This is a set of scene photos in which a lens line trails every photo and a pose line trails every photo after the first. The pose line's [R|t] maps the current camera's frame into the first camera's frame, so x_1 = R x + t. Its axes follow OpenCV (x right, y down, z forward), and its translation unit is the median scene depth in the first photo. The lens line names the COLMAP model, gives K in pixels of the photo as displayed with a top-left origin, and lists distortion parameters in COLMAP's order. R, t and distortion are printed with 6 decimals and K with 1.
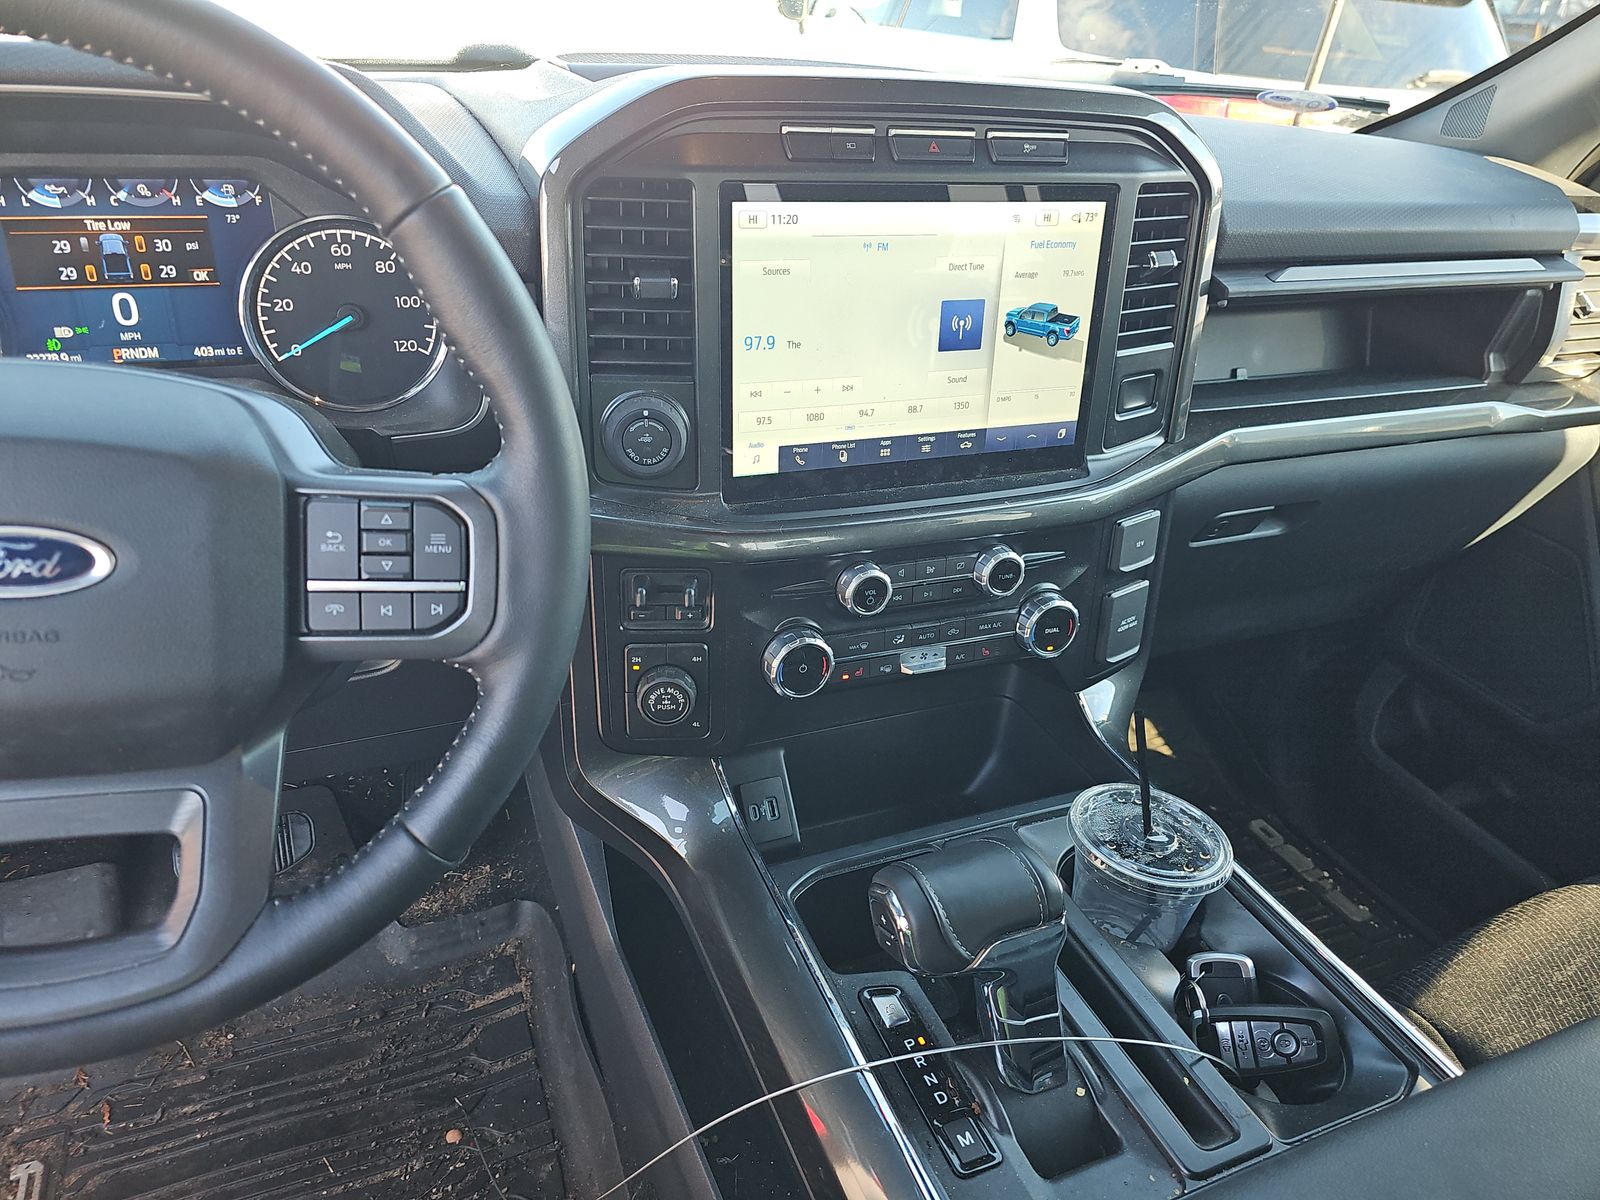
lens RADIAL K [[1054.8, 0, 805.1], [0, 1054.8, 586.9], [0, 0, 1]] dist [0.028829, -0.036568]
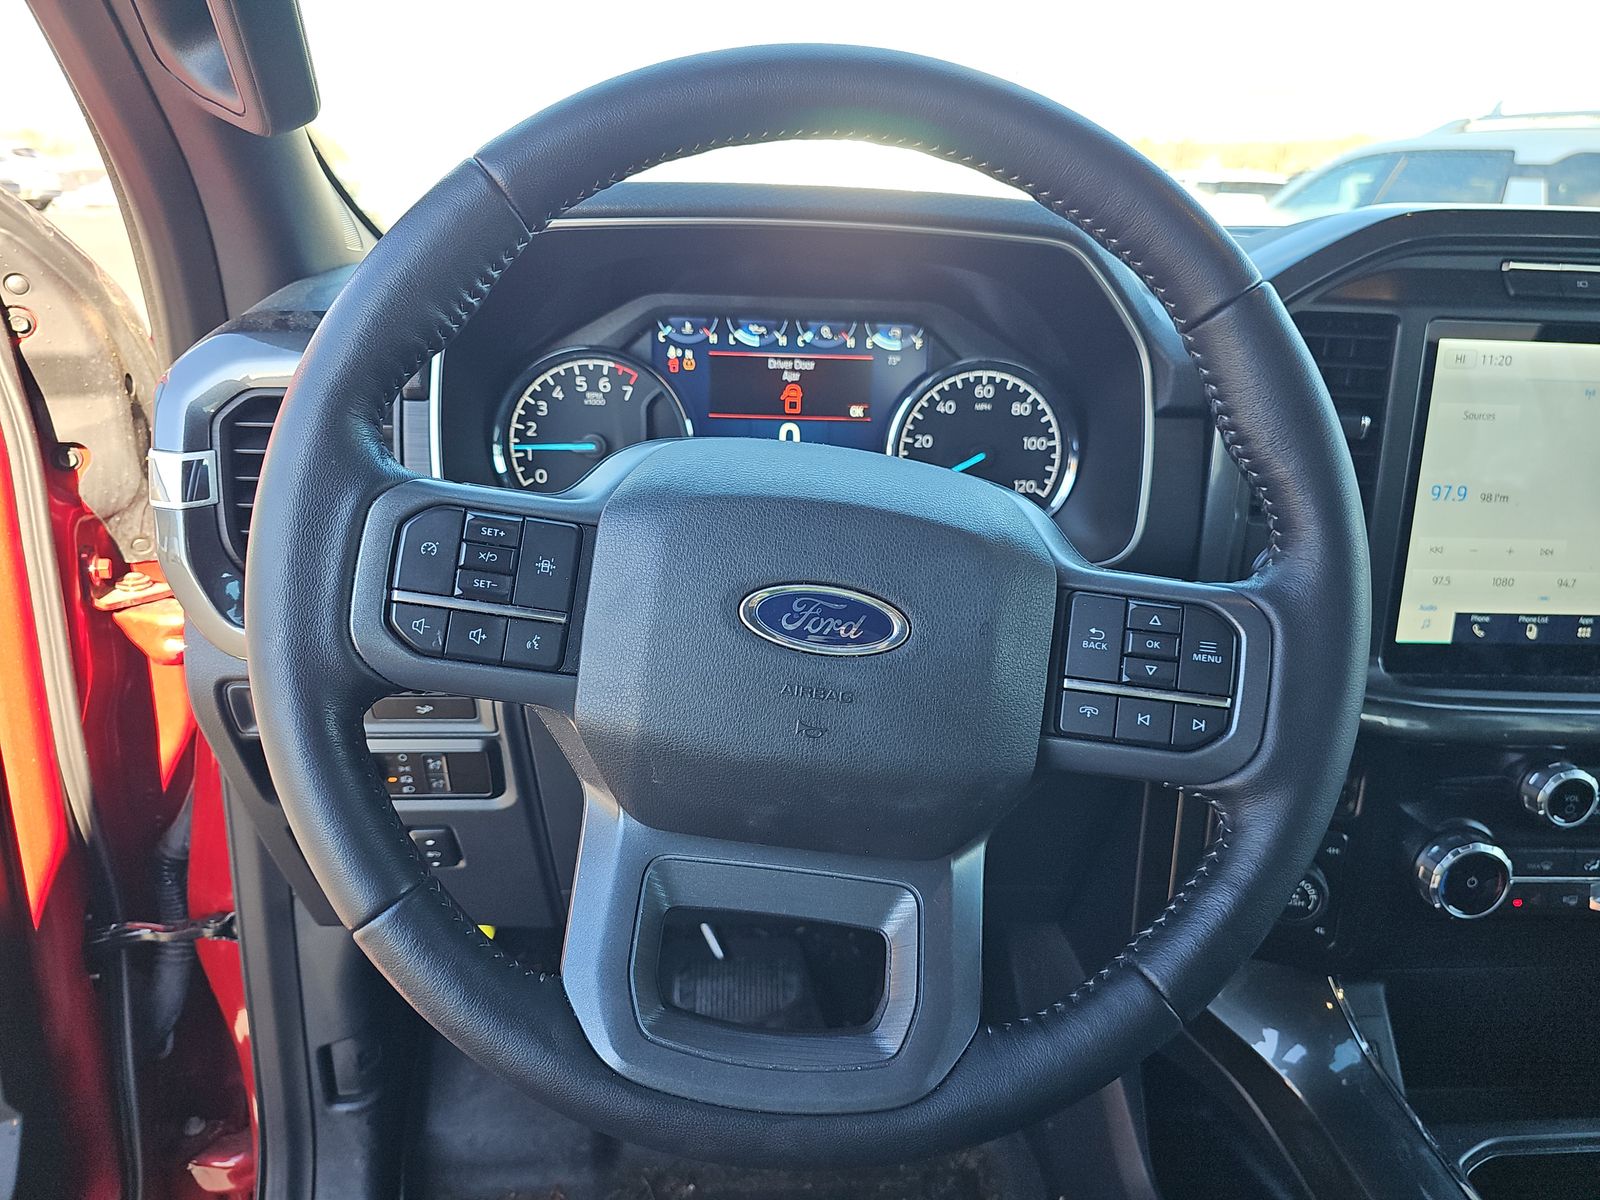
lens RADIAL K [[1054.8, 0, 786.1], [0, 1054.8, 603.1], [0, 0, 1]] dist [0.028829, -0.036568]
pose [[0.943627, 0.072100, -0.323062, -0.273752], [-0.132258, 0.976822, -0.168306, 0.080747], [0.303439, 0.201546, 0.931291, 0.029145]]
